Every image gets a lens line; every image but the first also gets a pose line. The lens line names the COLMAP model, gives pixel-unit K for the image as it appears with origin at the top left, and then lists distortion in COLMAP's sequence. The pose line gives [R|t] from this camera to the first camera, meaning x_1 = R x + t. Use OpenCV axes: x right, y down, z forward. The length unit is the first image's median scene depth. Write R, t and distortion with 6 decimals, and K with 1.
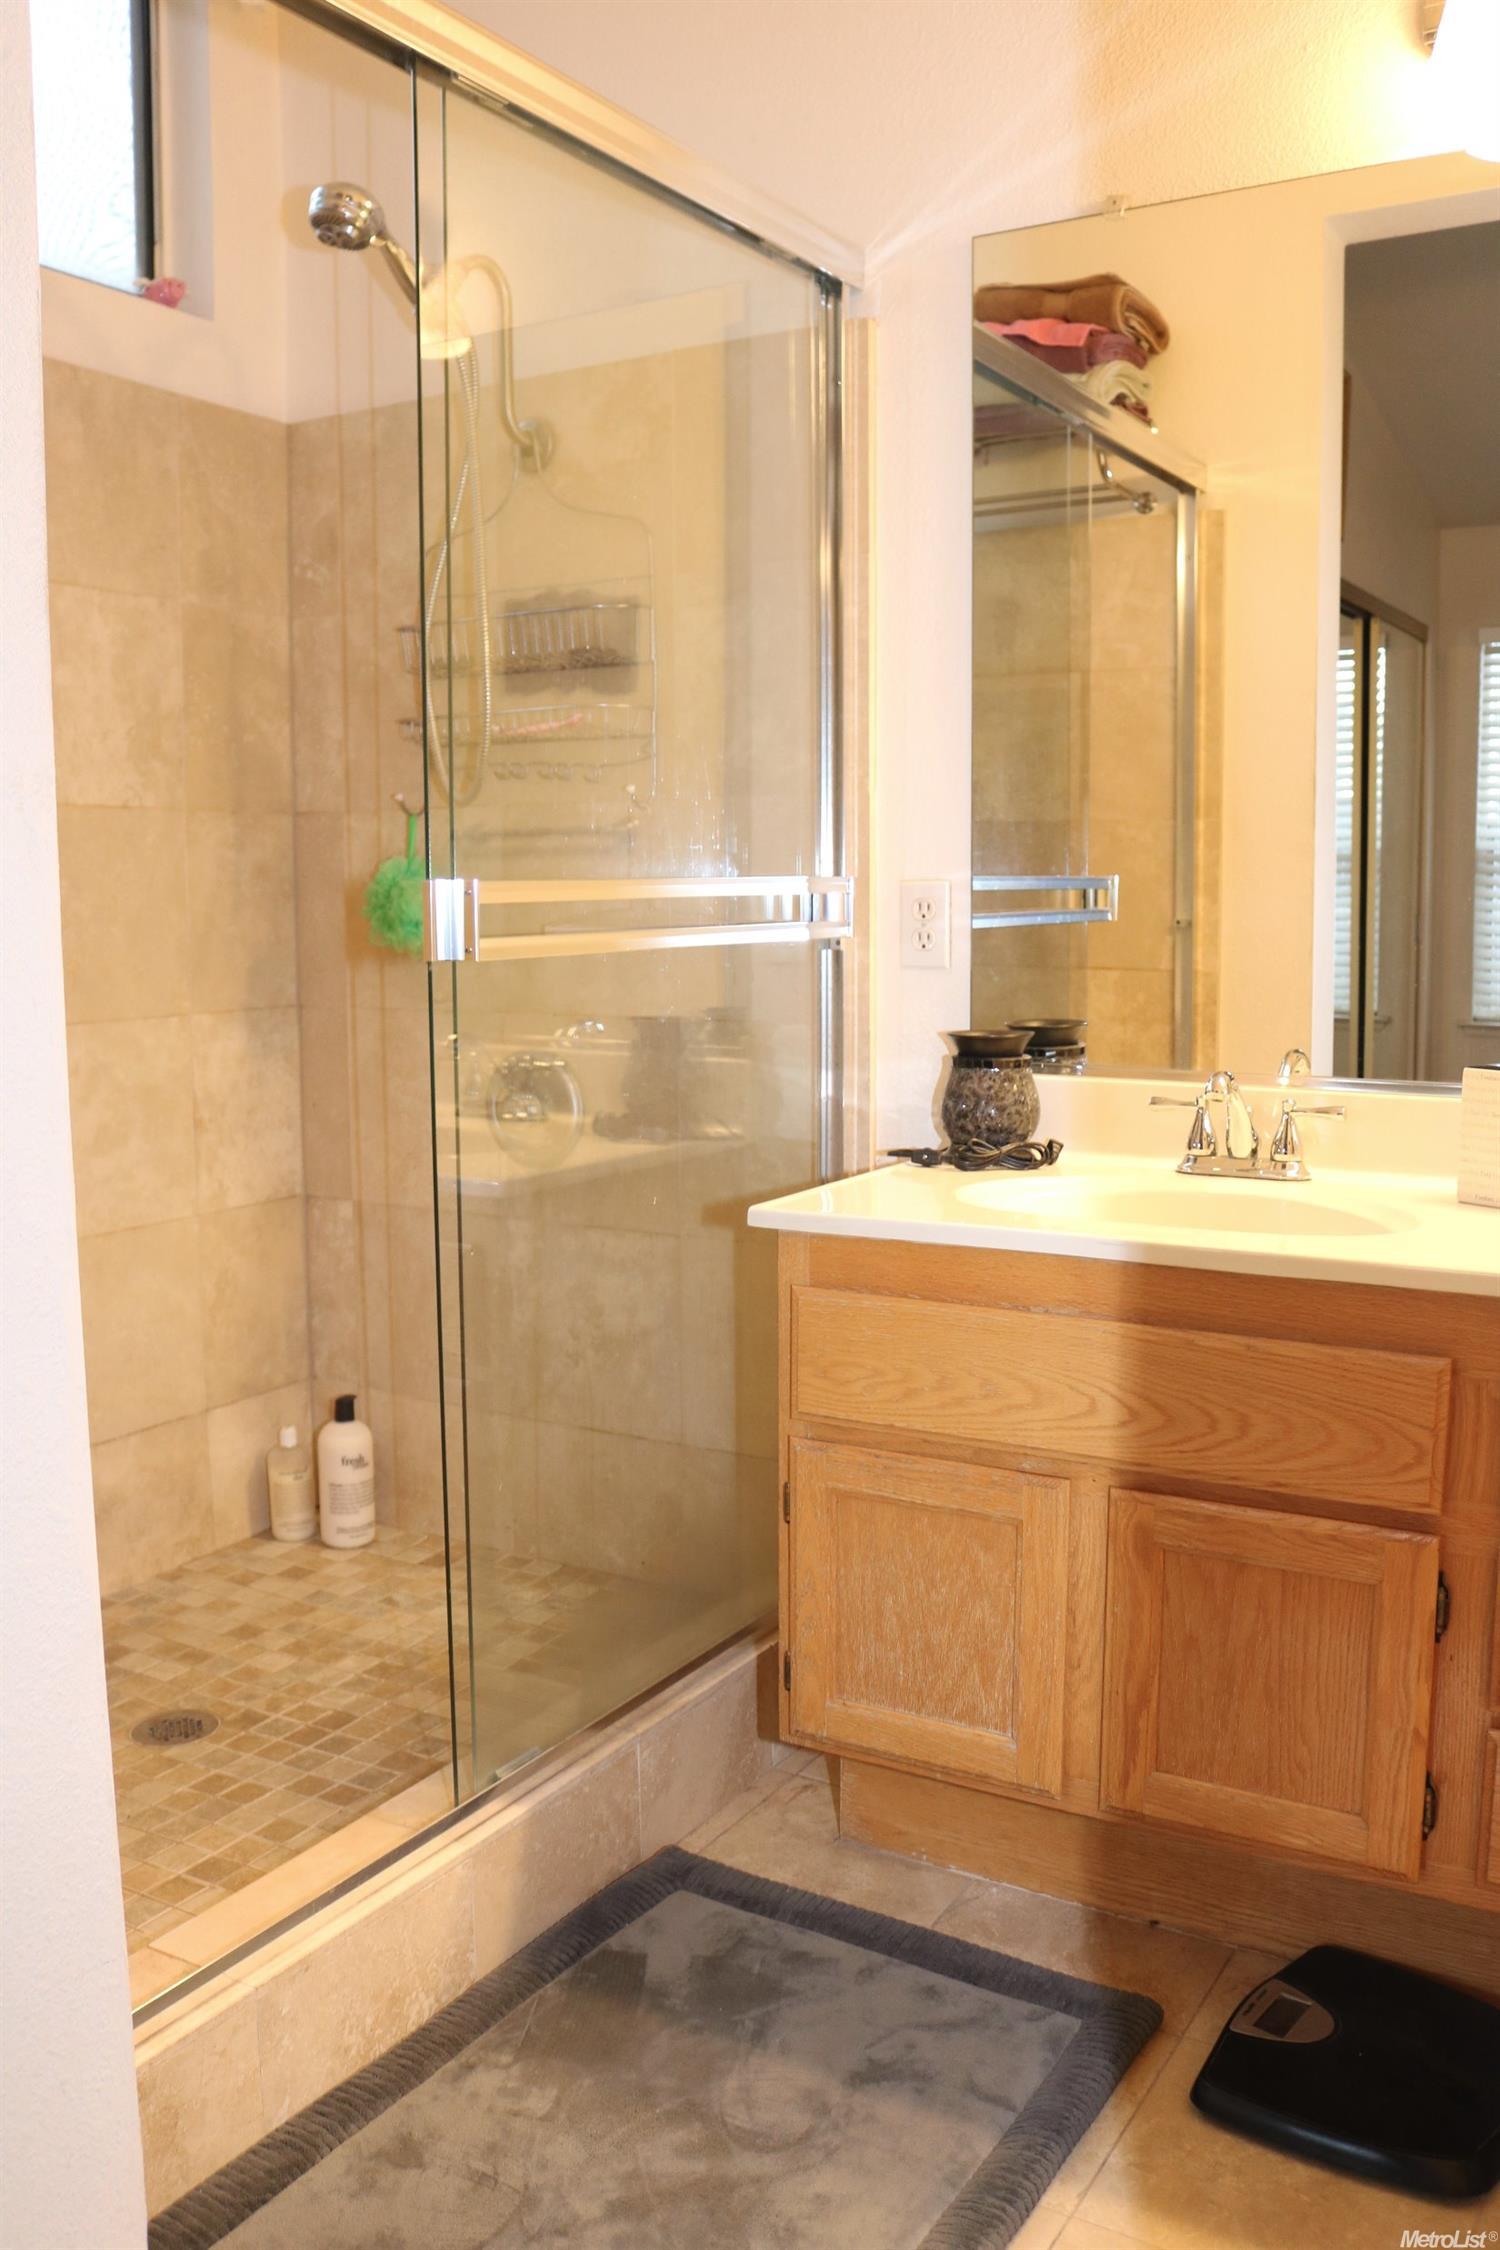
lens RADIAL K [[1857.5, 0, 750.0], [0, 1857.5, 1125.0], [0, 0, 1]] dist [-0.153148, 0.126635]
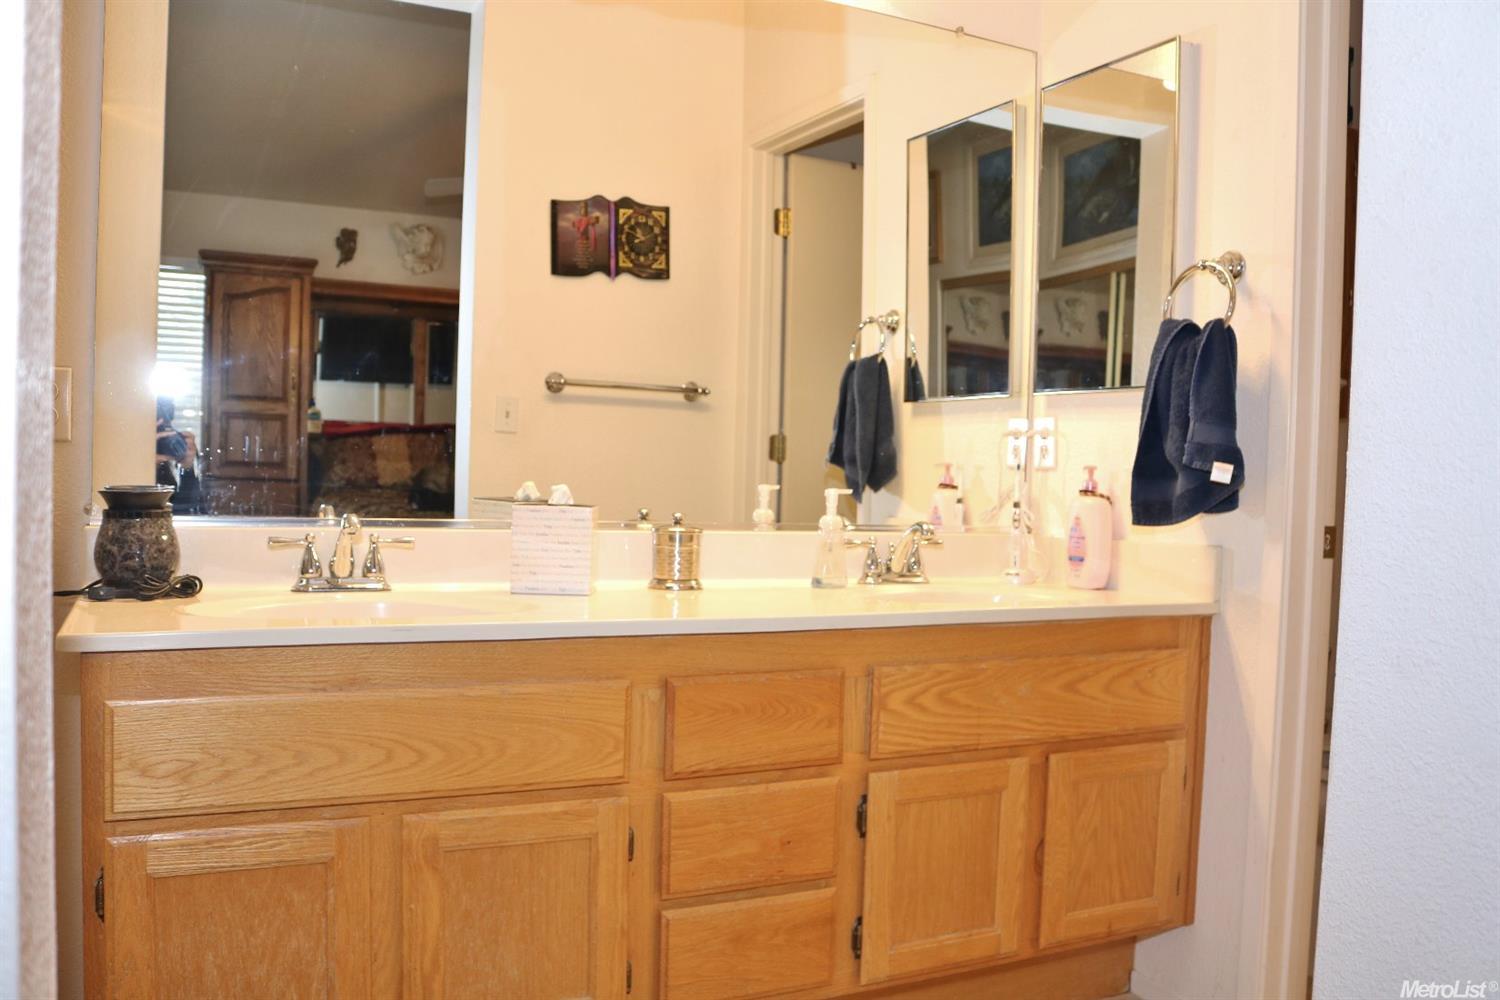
lens RADIAL K [[1238.4, 0, 750.0], [0, 1238.4, 500.0], [0, 0, 1]] dist [-0.153148, 0.126635]
pose [[0.555600, -0.001855, 0.831447, -0.379006], [0.070002, 0.996551, -0.044554, 0.025556], [-0.828497, 0.082957, 0.553814, 0.273449]]
